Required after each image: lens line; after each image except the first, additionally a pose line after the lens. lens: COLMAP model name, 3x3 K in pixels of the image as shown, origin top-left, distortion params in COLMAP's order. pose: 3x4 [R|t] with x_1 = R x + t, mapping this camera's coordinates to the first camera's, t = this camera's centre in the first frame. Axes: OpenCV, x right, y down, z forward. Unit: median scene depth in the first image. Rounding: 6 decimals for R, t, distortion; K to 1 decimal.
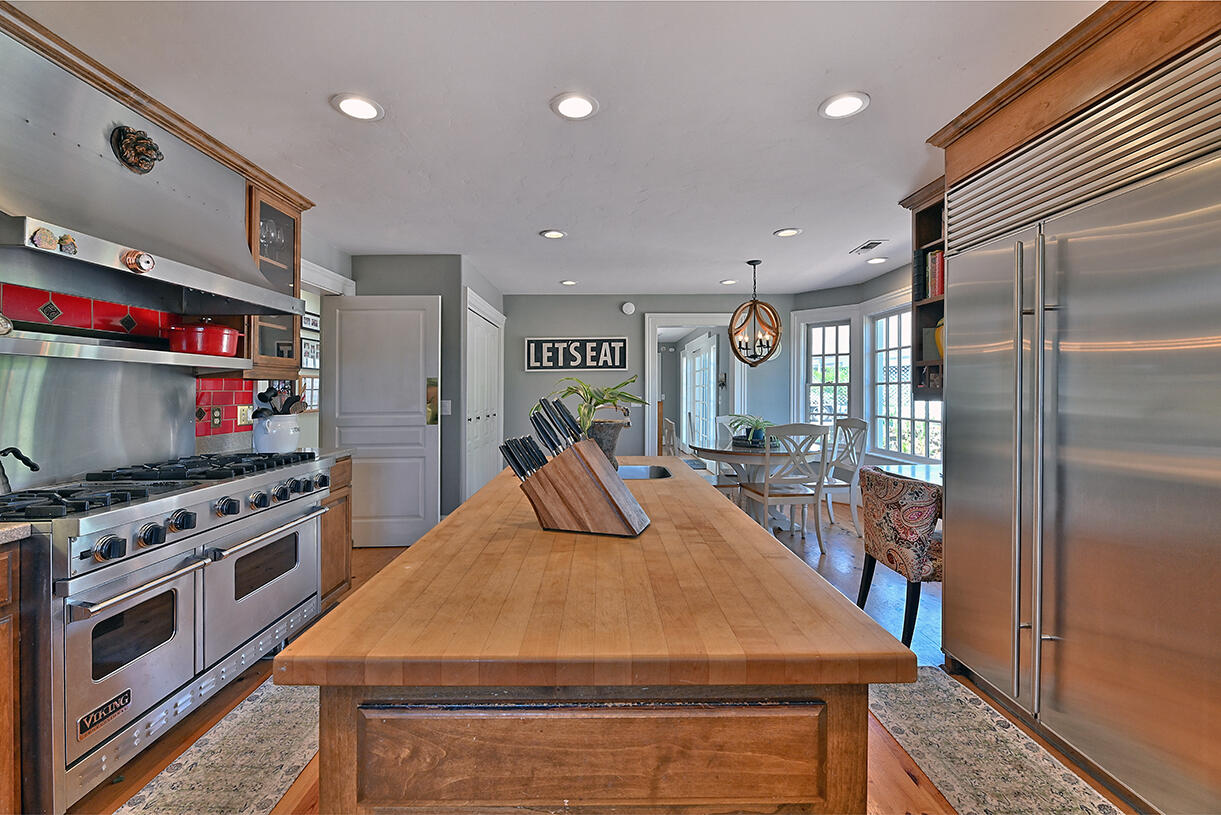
lens RADIAL K [[494.5, 0, 607.7], [0, 494.5, 395.3], [0, 0, 1]] dist [0.004554, -0.000364]
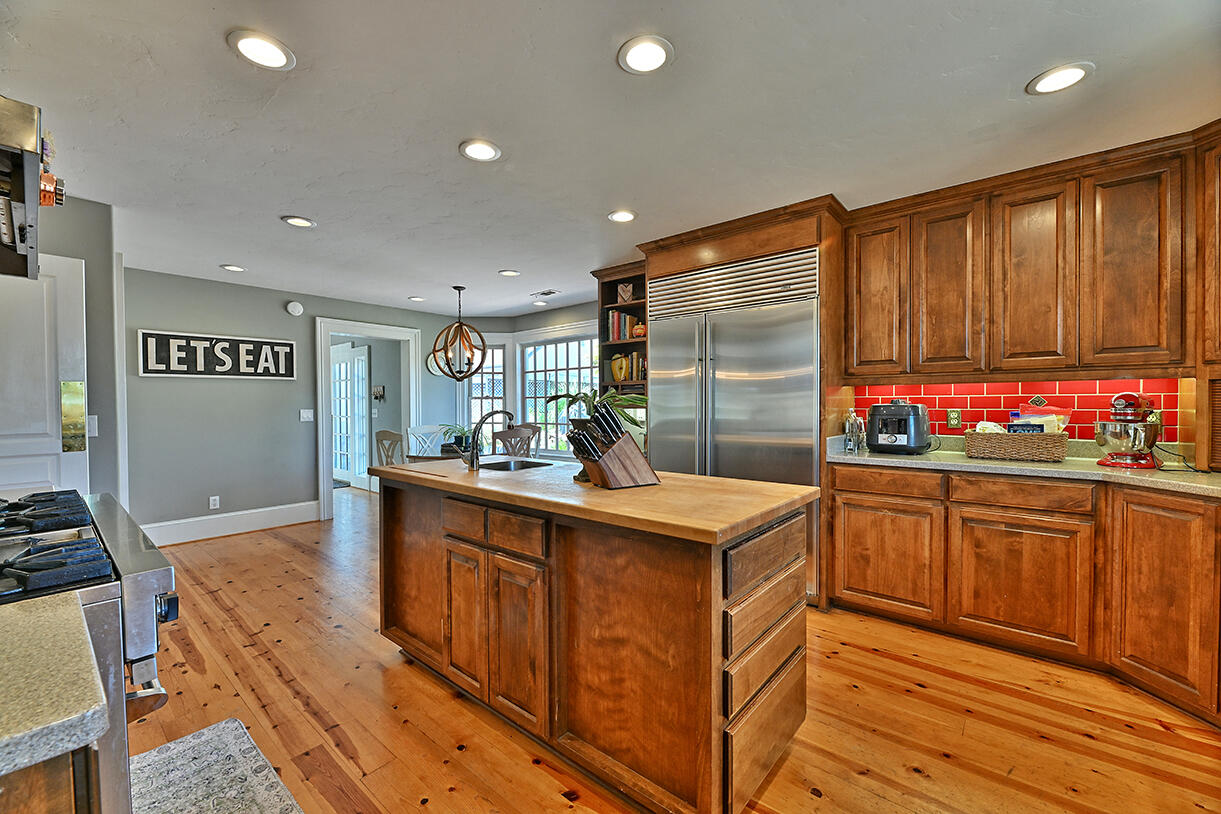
lens RADIAL K [[494.5, 0, 608.1], [0, 494.5, 411.3], [0, 0, 1]] dist [0.004554, -0.000364]
pose [[0.654074, -0.011573, 0.756342, -0.266106], [0.010312, 0.999926, 0.006382, 0.005848], [-0.756360, 0.003625, 0.654145, 0.007643]]
